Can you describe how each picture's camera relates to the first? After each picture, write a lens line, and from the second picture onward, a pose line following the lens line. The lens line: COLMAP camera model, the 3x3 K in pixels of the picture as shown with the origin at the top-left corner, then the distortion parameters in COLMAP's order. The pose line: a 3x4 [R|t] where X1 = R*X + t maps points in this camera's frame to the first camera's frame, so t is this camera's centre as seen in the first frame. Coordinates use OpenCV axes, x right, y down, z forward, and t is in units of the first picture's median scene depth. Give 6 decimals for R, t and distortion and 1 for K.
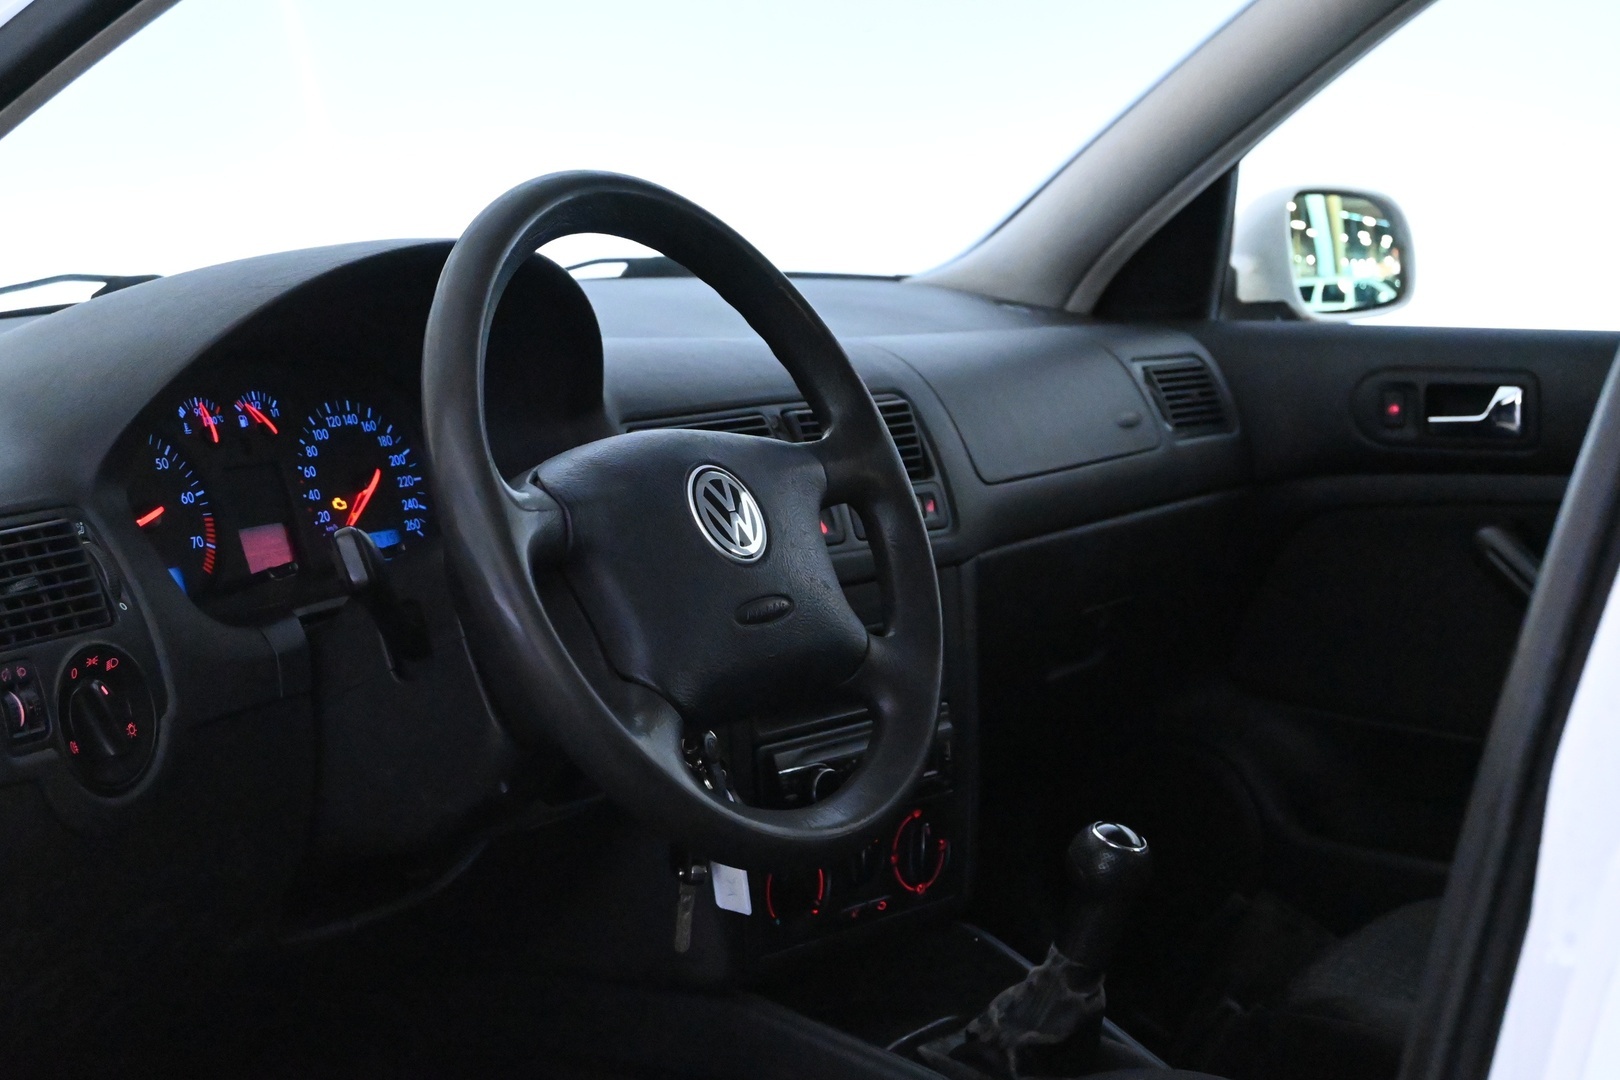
lens RADIAL K [[2837.8, 0, 815.4], [0, 2837.8, 546.7], [0, 0, 1]] dist [-0.089473, 0.000000]
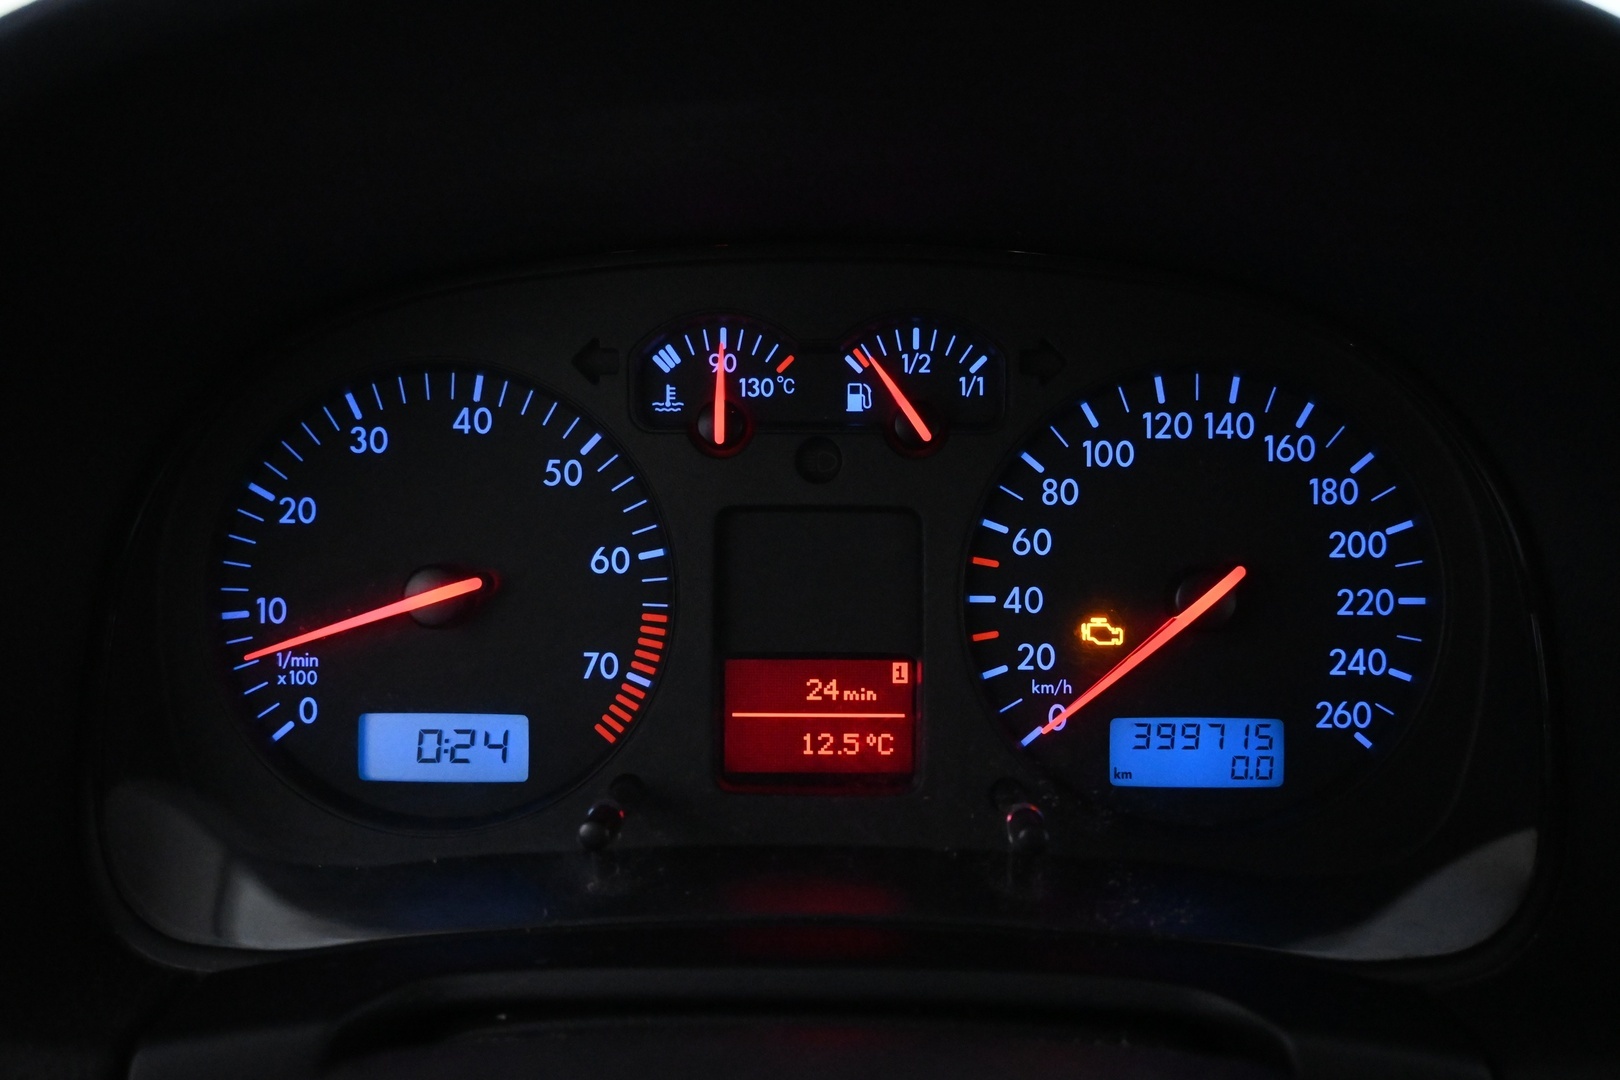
lens RADIAL K [[1553.4, 0, 810.7], [0, 1553.4, 547.0], [0, 0, 1]] dist [-0.000162, 0.000000]
pose [[0.519496, 0.281121, -0.806904, -0.013090], [-0.117002, 0.958838, 0.258727, -0.079555], [0.846424, -0.039998, 0.531004, 0.844551]]
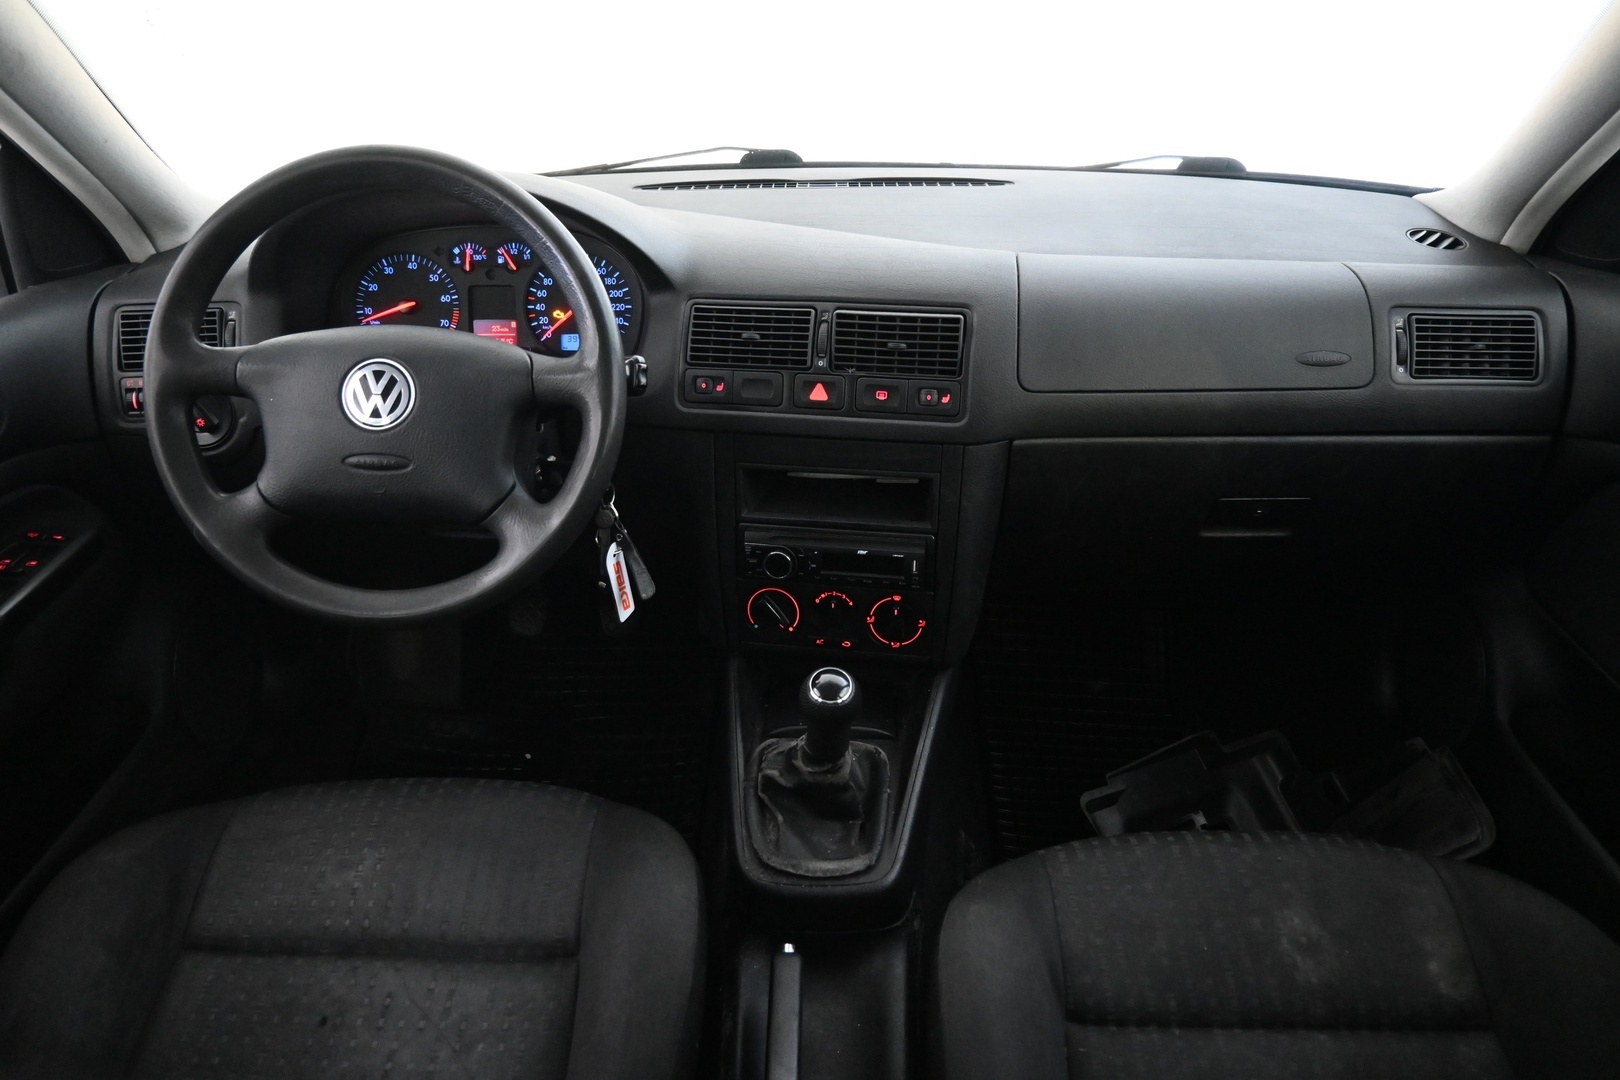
lens RADIAL K [[1082.1, 0, 817.1], [0, 1082.1, 542.8], [0, 0, 1]] dist [-0.001944, -0.006415]
pose [[0.525370, 0.381446, -0.760582, 0.488139], [-0.114316, 0.917422, 0.381141, -0.160833], [0.843160, -0.113293, 0.525591, 0.761737]]
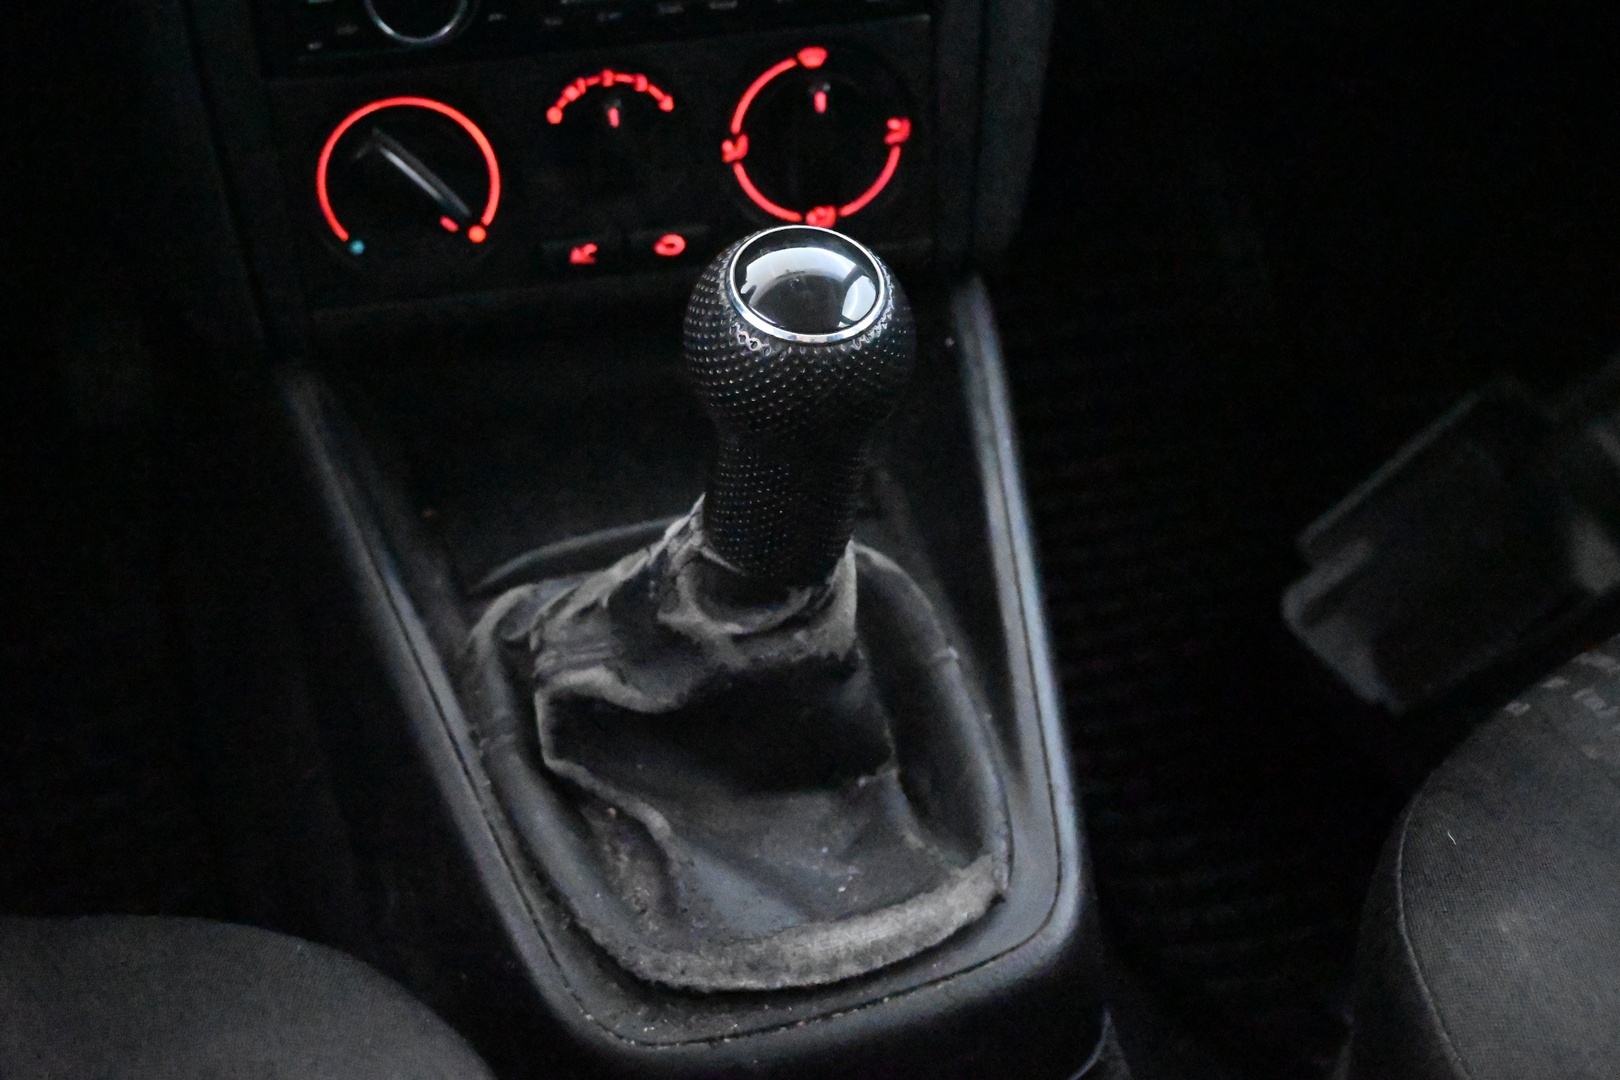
lens RADIAL K [[2140.0, 0, 810.2], [0, 2140.0, 535.9], [0, 0, 1]] dist [-0.000813, 0.000000]
pose [[0.785048, 0.314485, -0.533666, 0.273421], [-0.051406, 0.891641, 0.449816, 0.009861], [0.617299, -0.325693, 0.716147, 0.827768]]
